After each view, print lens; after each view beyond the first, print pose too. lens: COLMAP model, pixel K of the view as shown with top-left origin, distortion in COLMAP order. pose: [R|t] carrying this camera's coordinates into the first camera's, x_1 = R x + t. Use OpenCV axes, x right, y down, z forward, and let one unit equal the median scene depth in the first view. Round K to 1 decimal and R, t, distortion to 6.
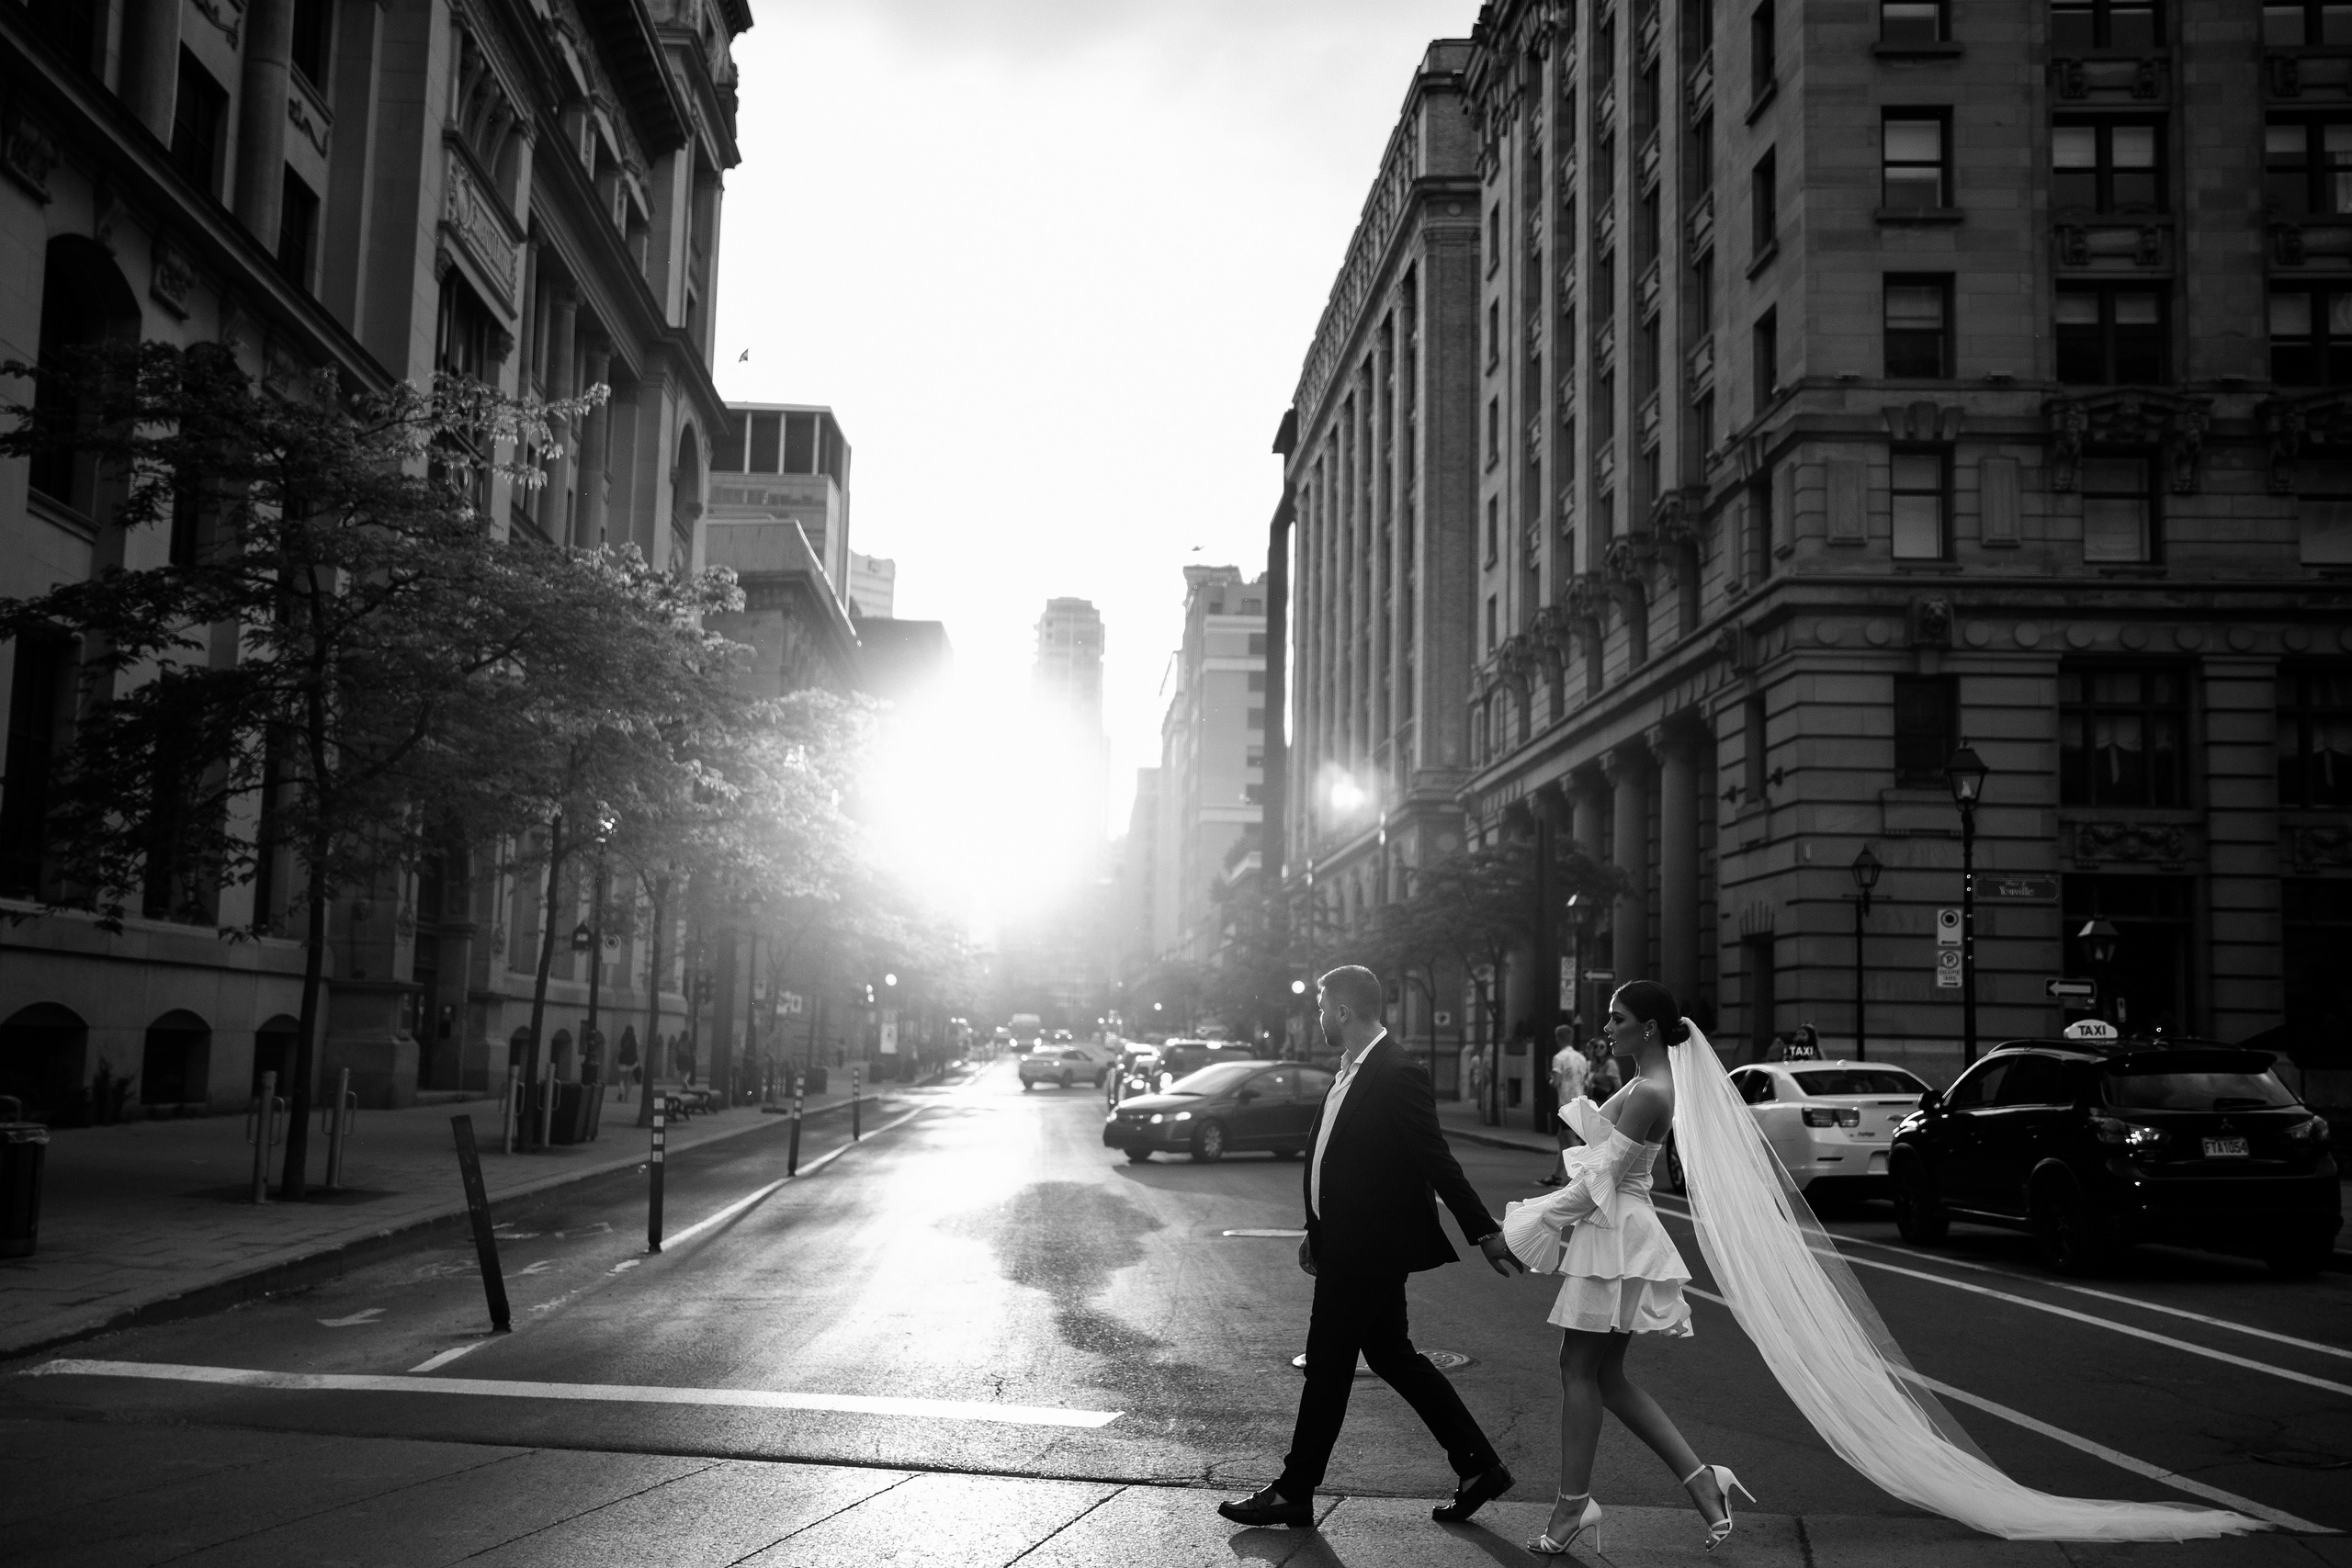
lens RADIAL K [[2270.8, 0, 1176.0], [0, 2270.8, 784.0], [0, 0, 1]] dist [-0.008517, 0.007522]
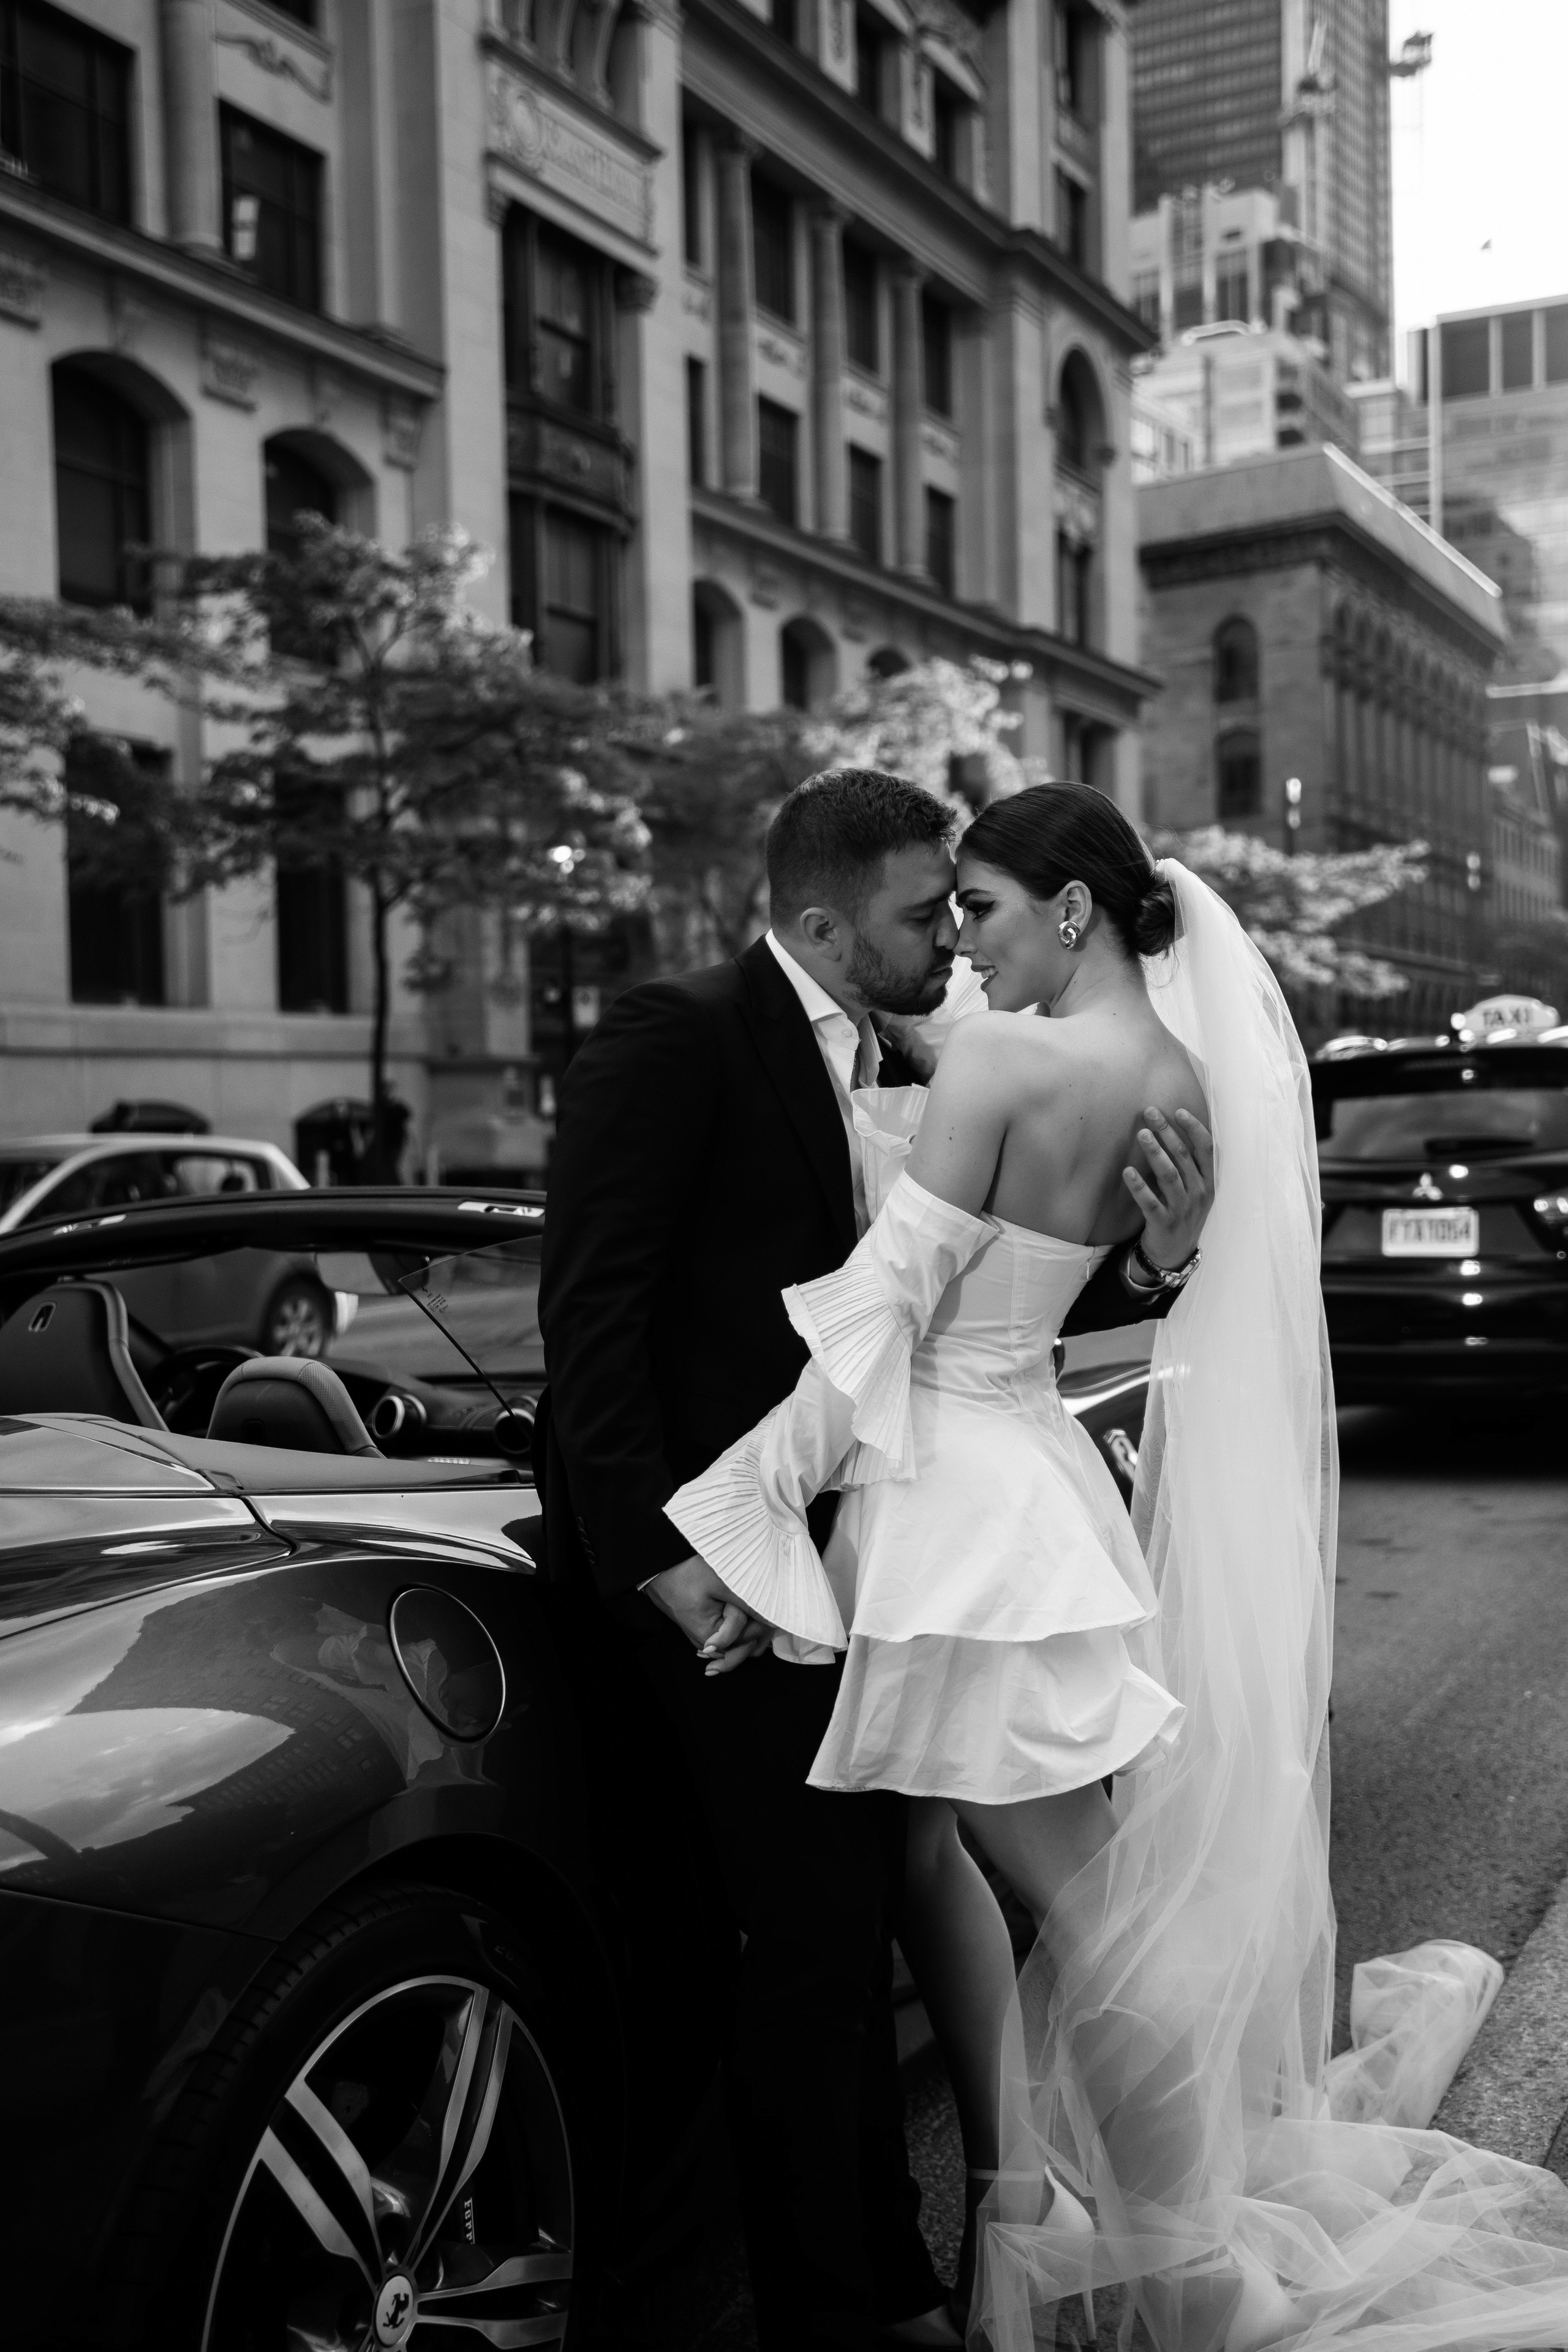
lens RADIAL K [[2615.3, 0, 784.0], [0, 2615.3, 1176.0], [0, 0, 1]] dist [0.016568, 0.077040]
pose [[0.879116, -0.031392, -0.475573, 0.212744], [0.099563, 0.987910, 0.118835, 0.020636], [0.466092, -0.151819, 0.871613, 0.138921]]
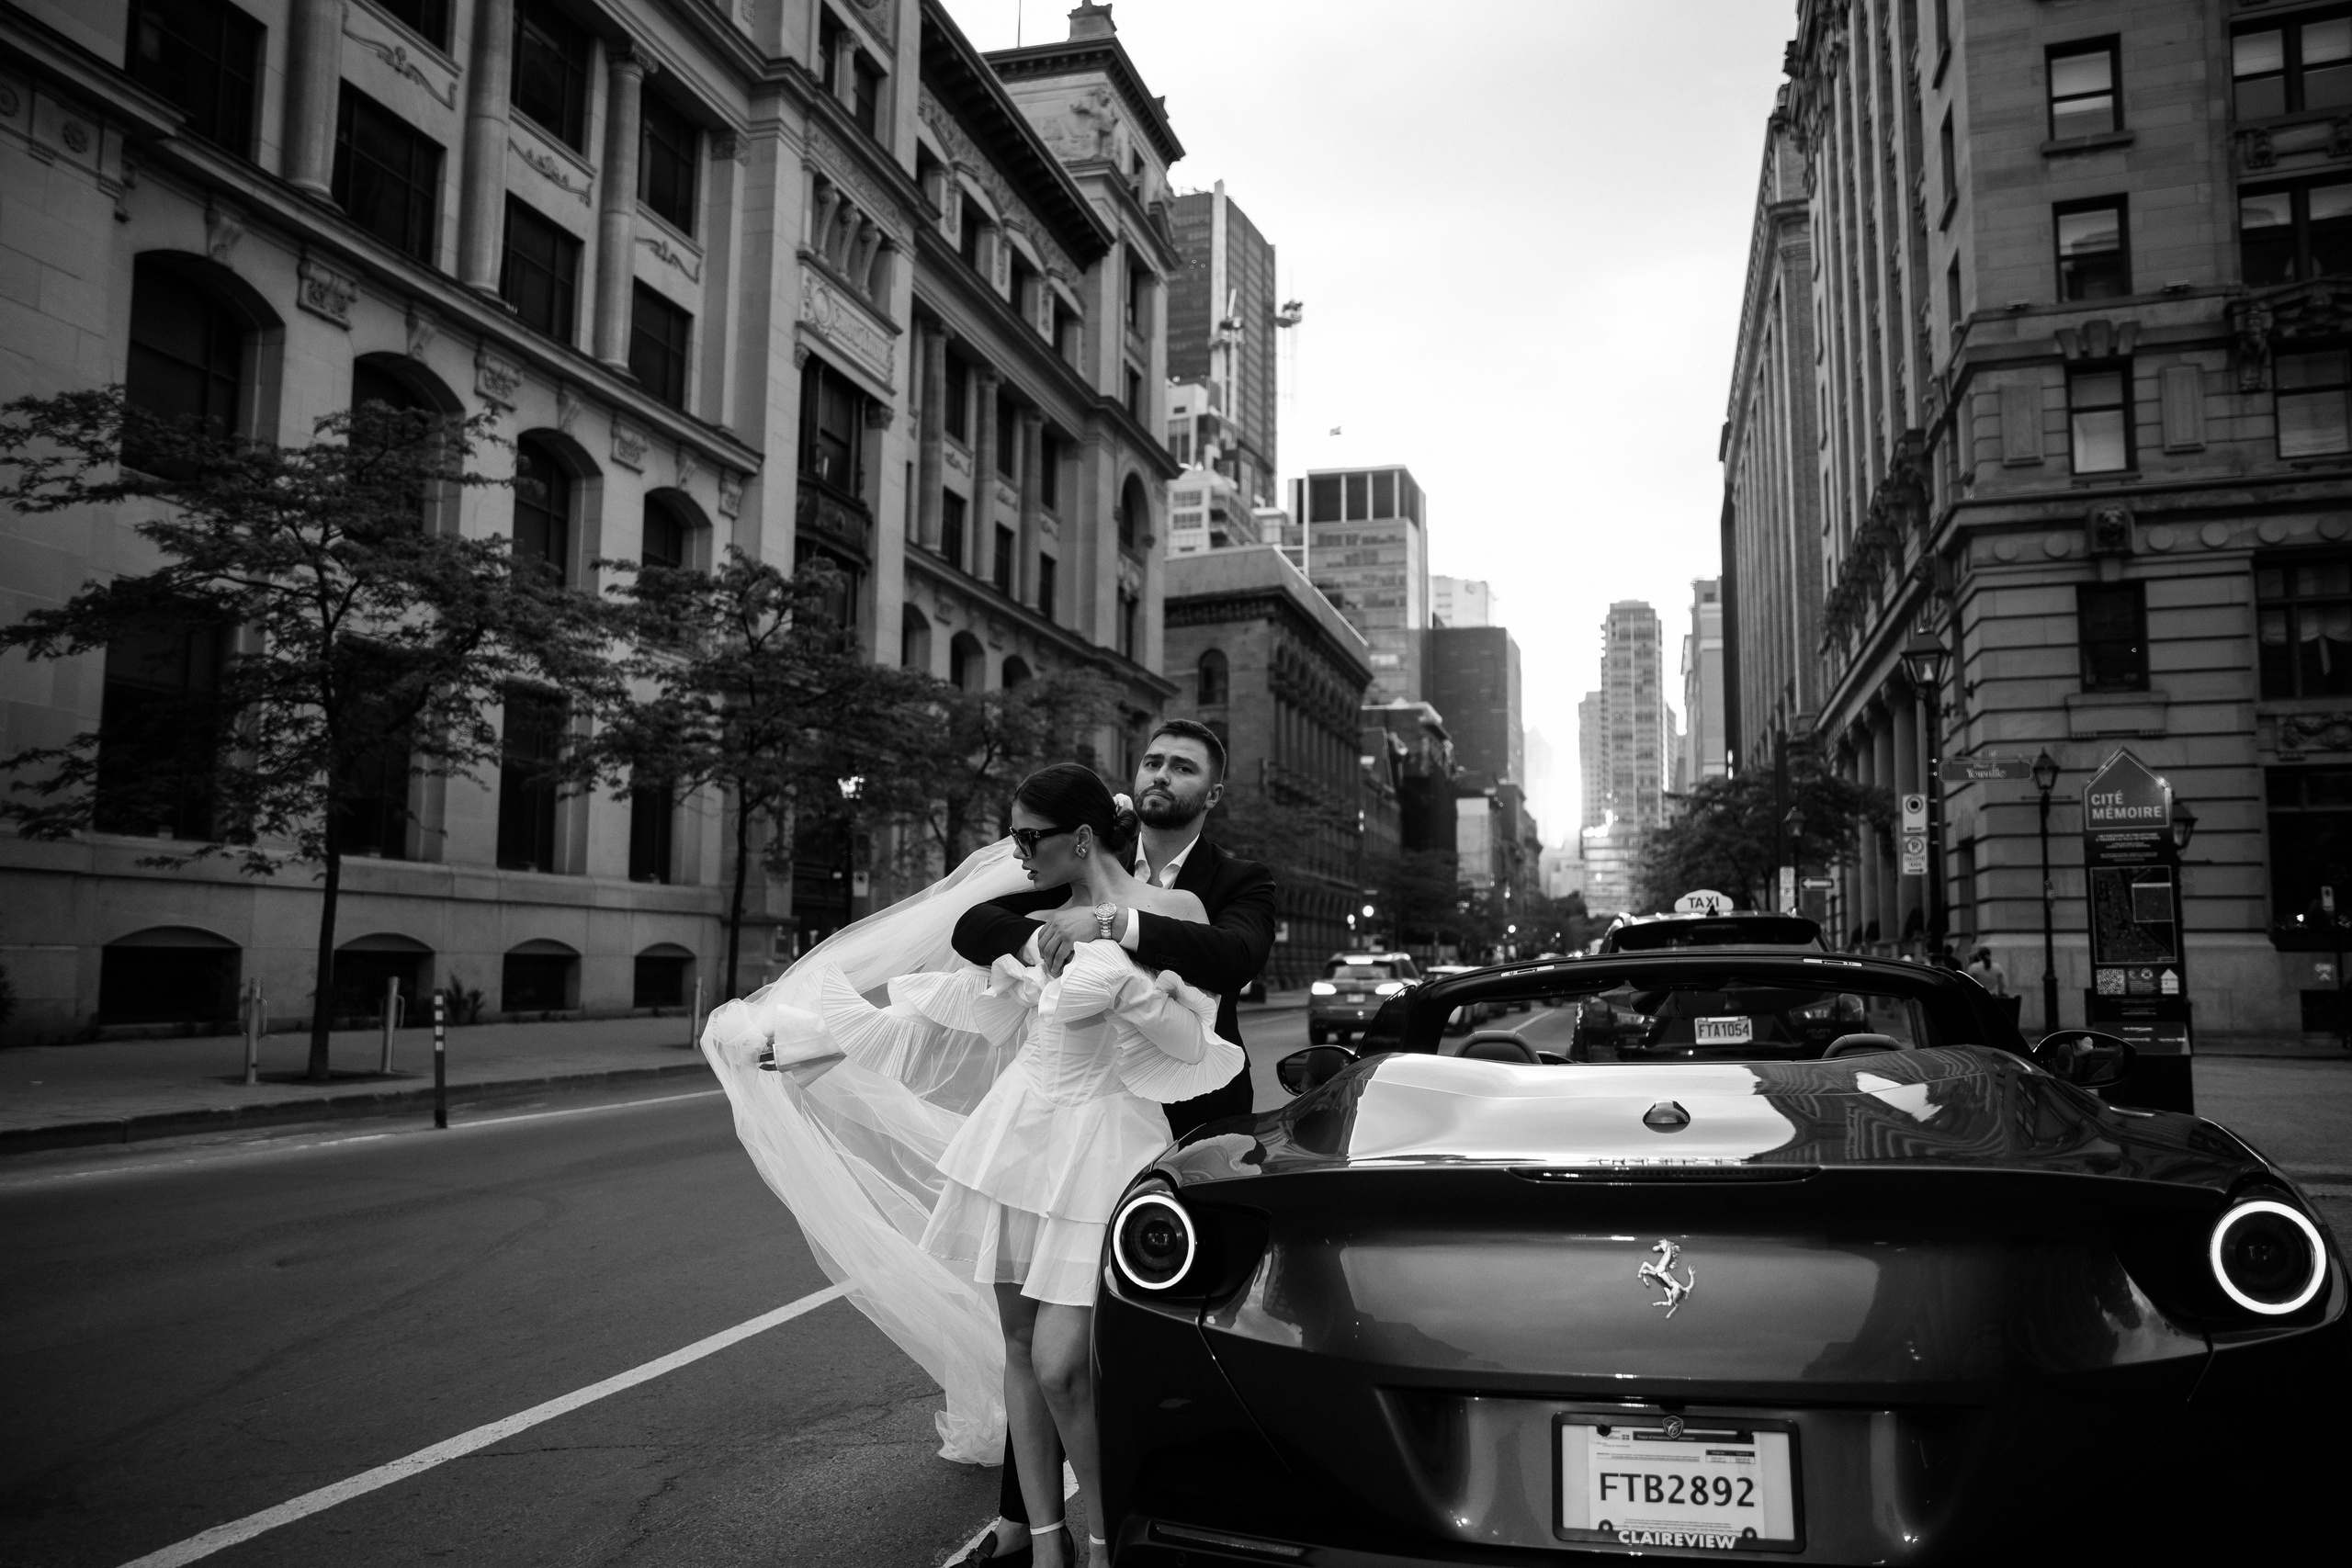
lens RADIAL K [[1784.9, 0, 1176.0], [0, 1784.9, 784.0], [0, 0, 1]] dist [-0.093019, 0.099028]
pose [[0.951110, -0.048411, -0.305035, 0.162390], [0.051917, 0.998646, 0.003387, 0.018837], [0.304458, -0.019058, 0.952335, 0.105100]]
